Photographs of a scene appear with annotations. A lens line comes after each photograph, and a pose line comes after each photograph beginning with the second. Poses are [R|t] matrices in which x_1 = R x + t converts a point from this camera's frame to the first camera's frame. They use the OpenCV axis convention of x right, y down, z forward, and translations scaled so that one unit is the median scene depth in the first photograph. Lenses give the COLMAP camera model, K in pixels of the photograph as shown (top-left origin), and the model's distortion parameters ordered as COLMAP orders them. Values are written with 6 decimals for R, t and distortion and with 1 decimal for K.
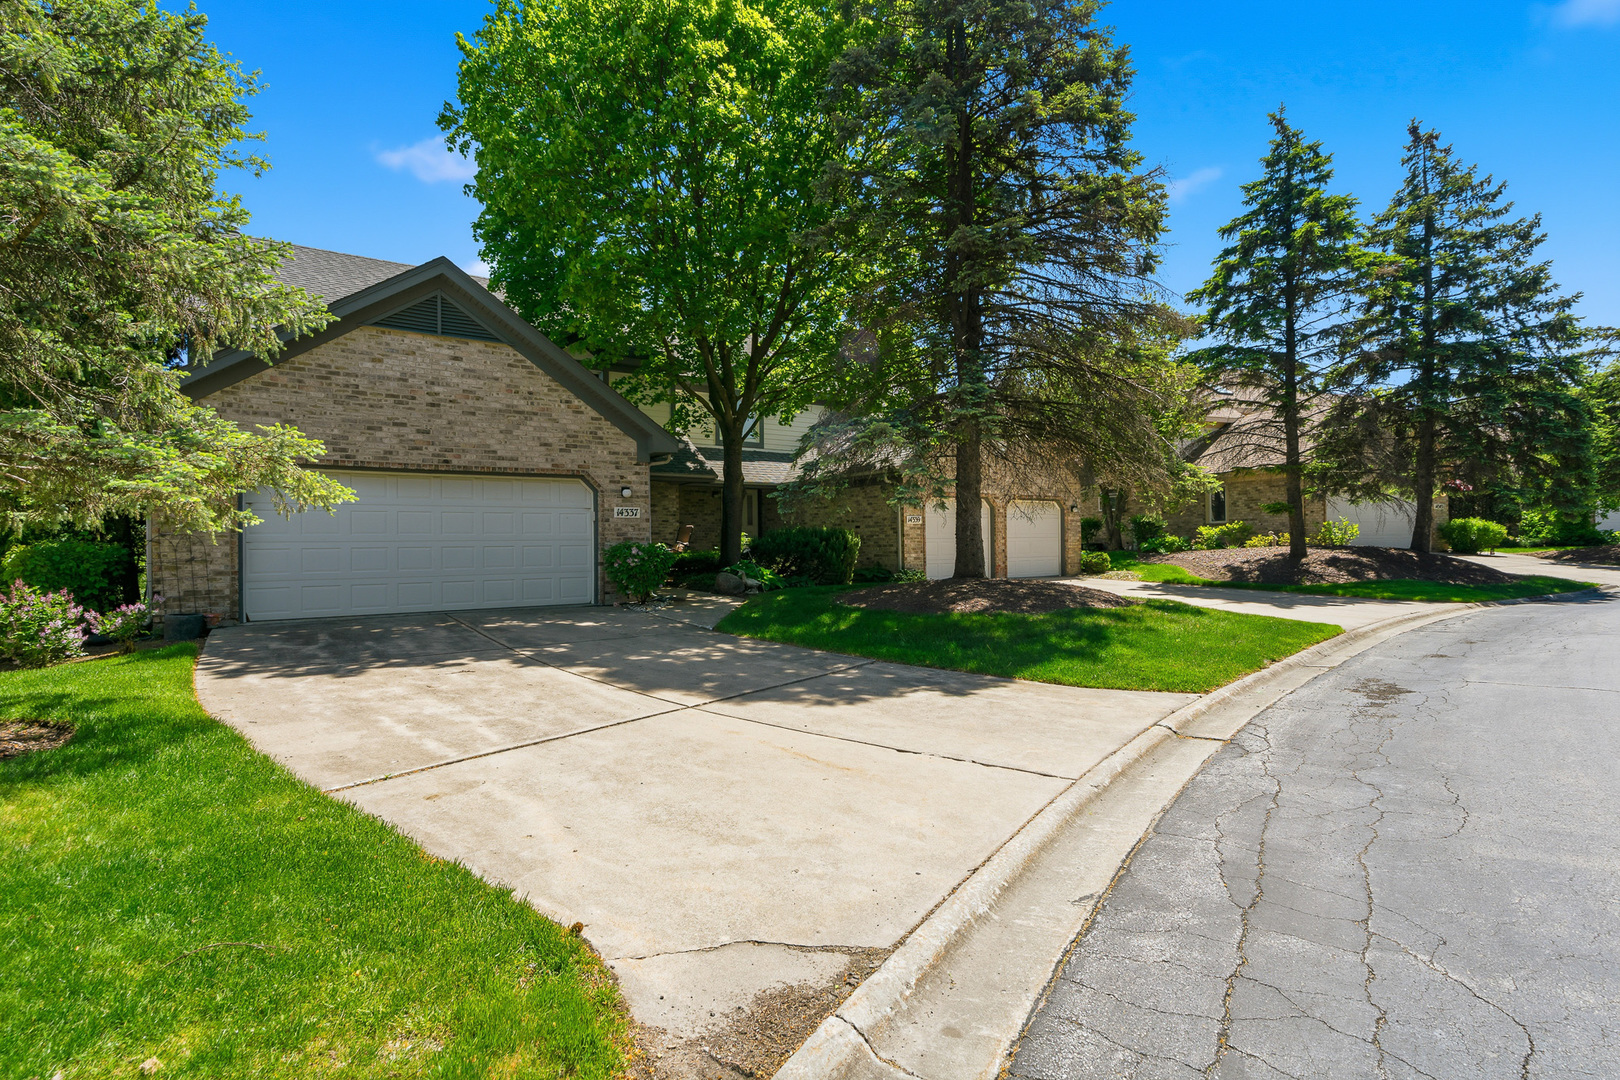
lens RADIAL K [[781.8, 0, 795.1], [0, 781.8, 535.4], [0, 0, 1]] dist [-0.000769, 0.001081]
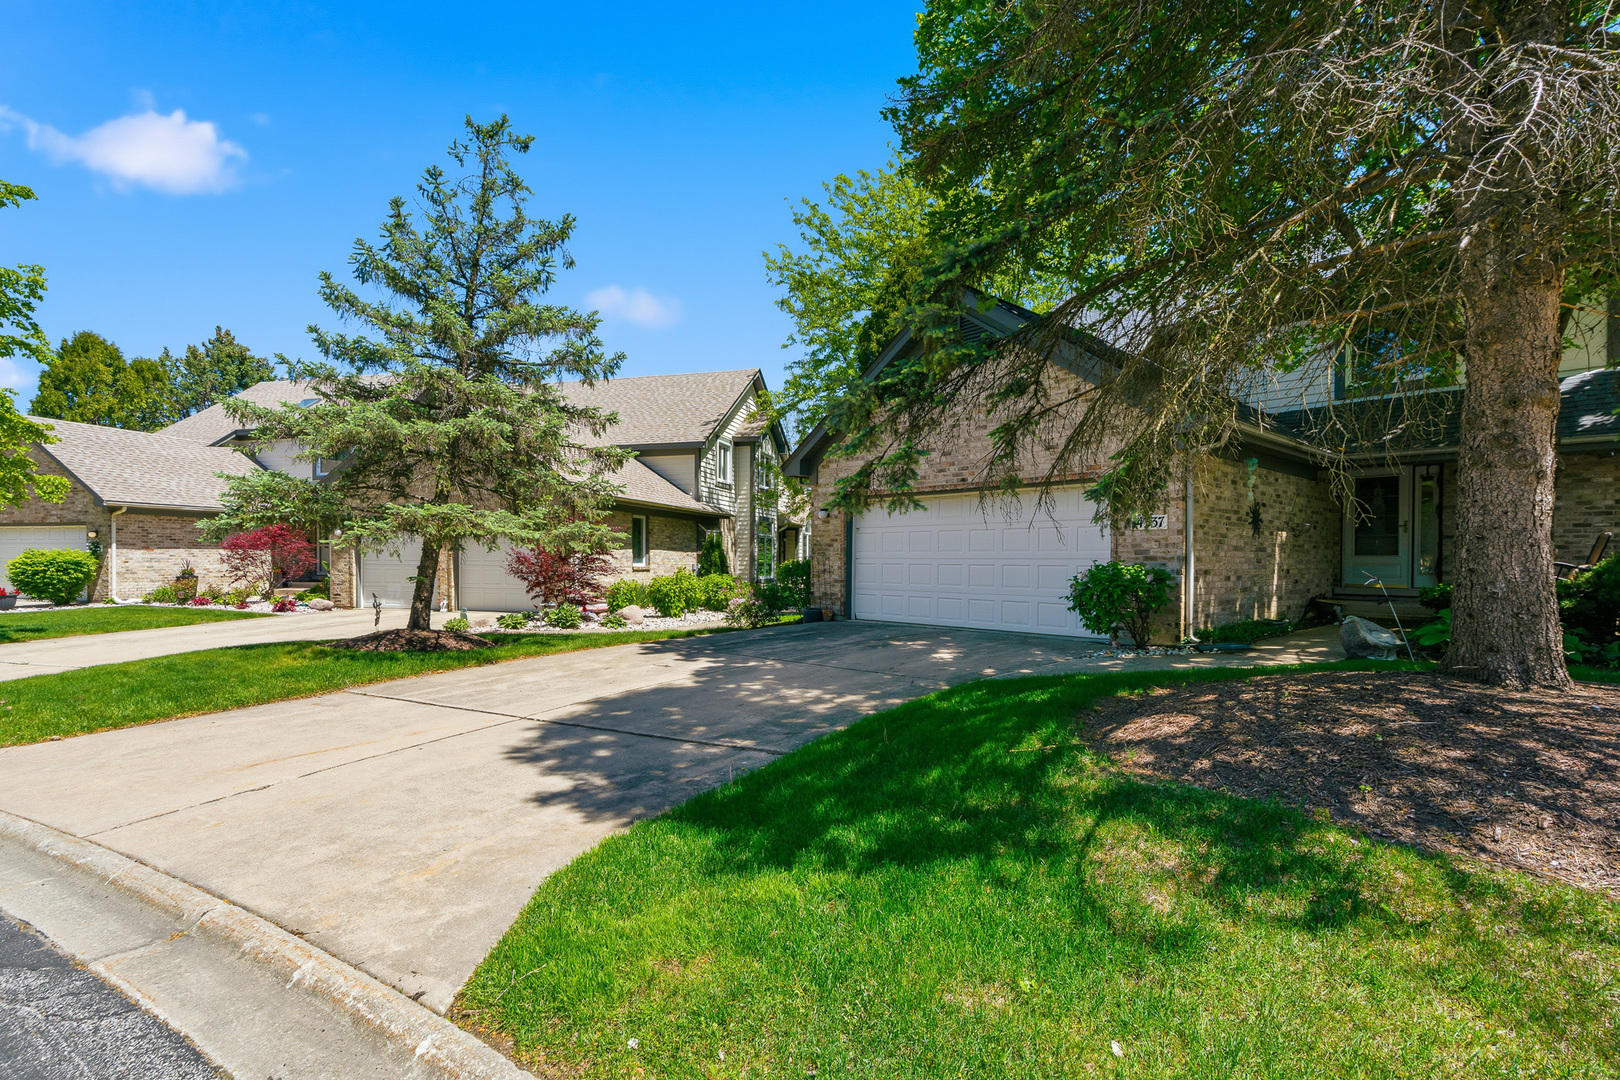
lens RADIAL K [[781.8, 0, 799.4], [0, 781.8, 564.1], [0, 0, 1]] dist [-0.000769, 0.001081]
pose [[0.149476, 0.016784, -0.988623, 0.515085], [0.003576, 0.999840, 0.017515, -0.004502], [0.988759, -0.006154, 0.149392, 0.634730]]
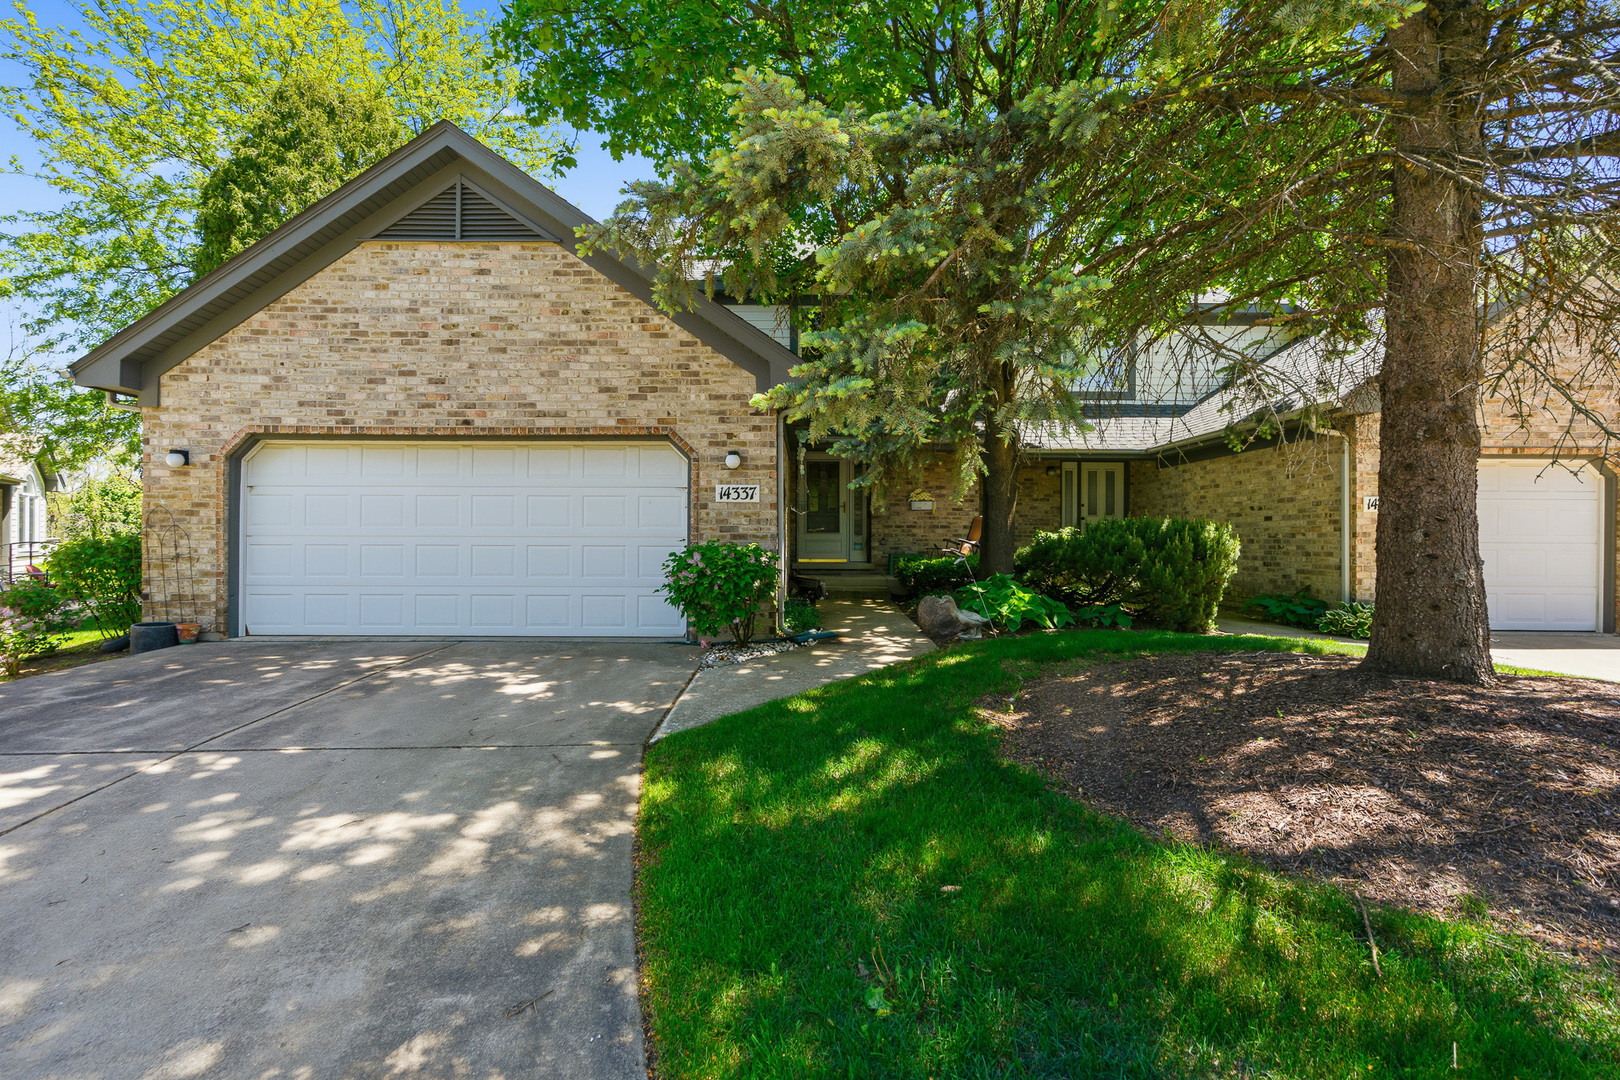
lens RADIAL K [[781.8, 0, 801.7], [0, 781.8, 534.1], [0, 0, 1]] dist [-0.000769, 0.001081]
pose [[0.829875, 0.012023, -0.557819, 0.187042], [-0.007487, 0.999918, 0.010414, -0.004691], [0.557898, -0.004466, 0.829897, 0.584553]]
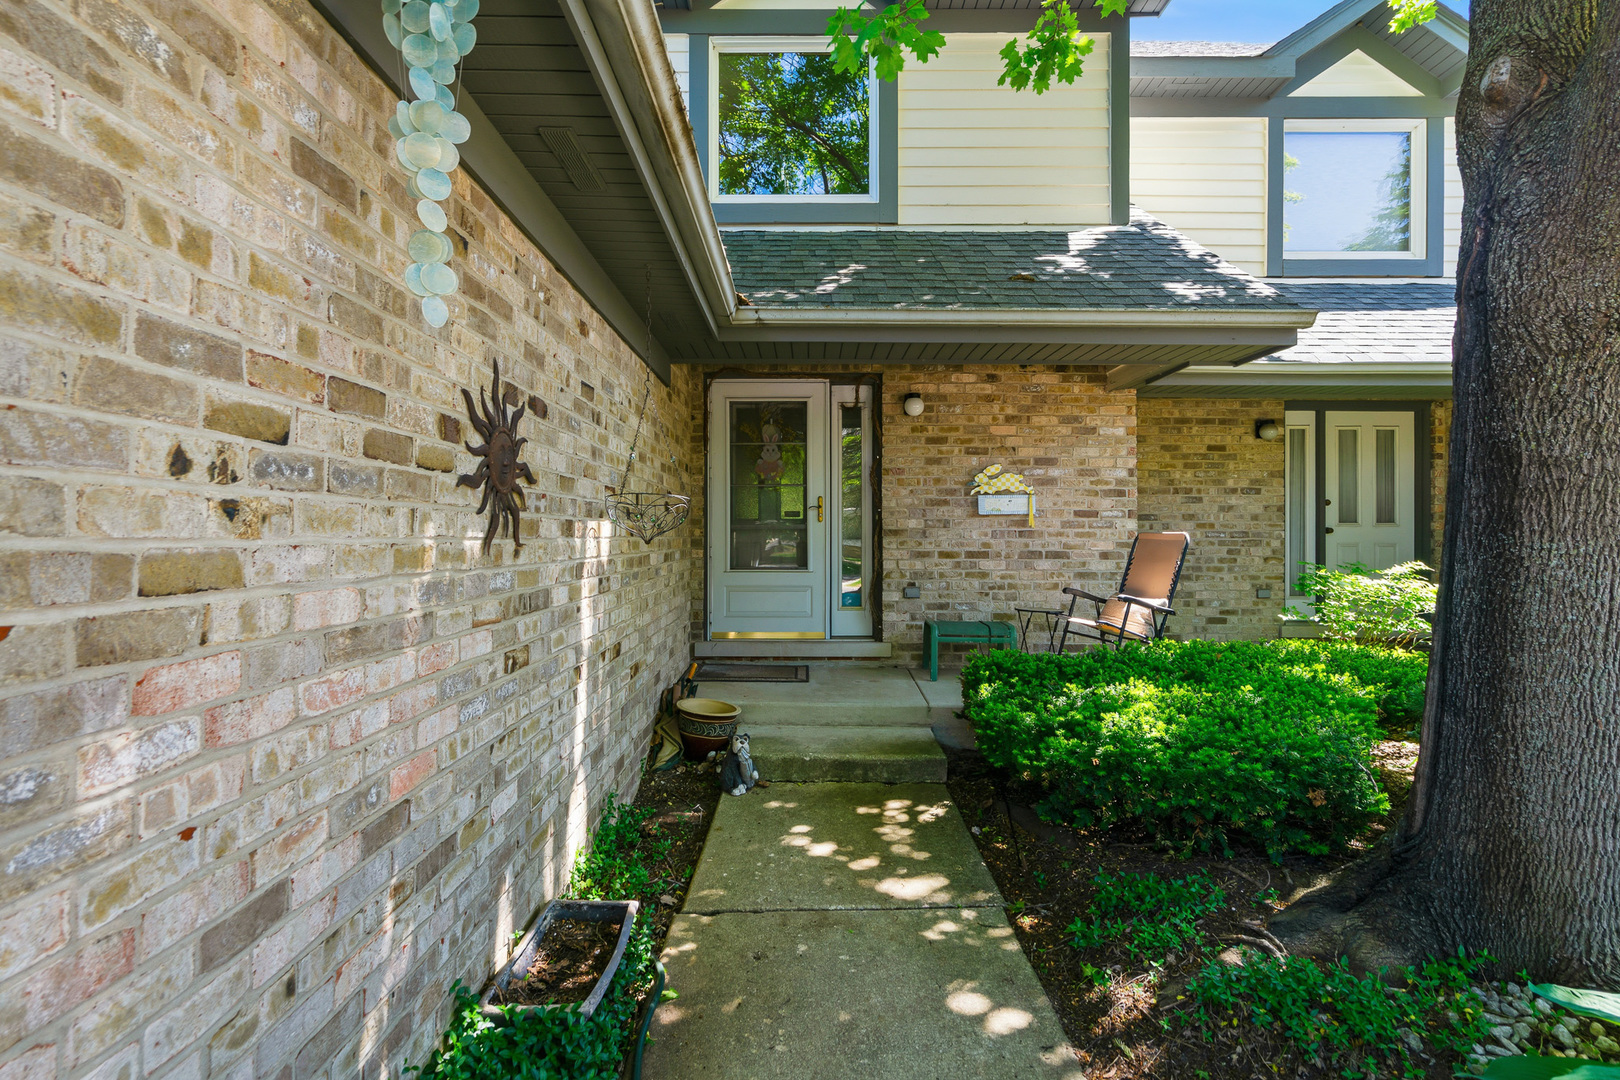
lens RADIAL K [[781.8, 0, 802.5], [0, 781.8, 532.6], [0, 0, 1]] dist [-0.000769, 0.001081]
pose [[0.834182, 0.011279, -0.551375, -0.162258], [-0.004620, 0.999899, 0.013465, -0.025920], [0.551471, -0.008685, 0.834149, 1.196711]]
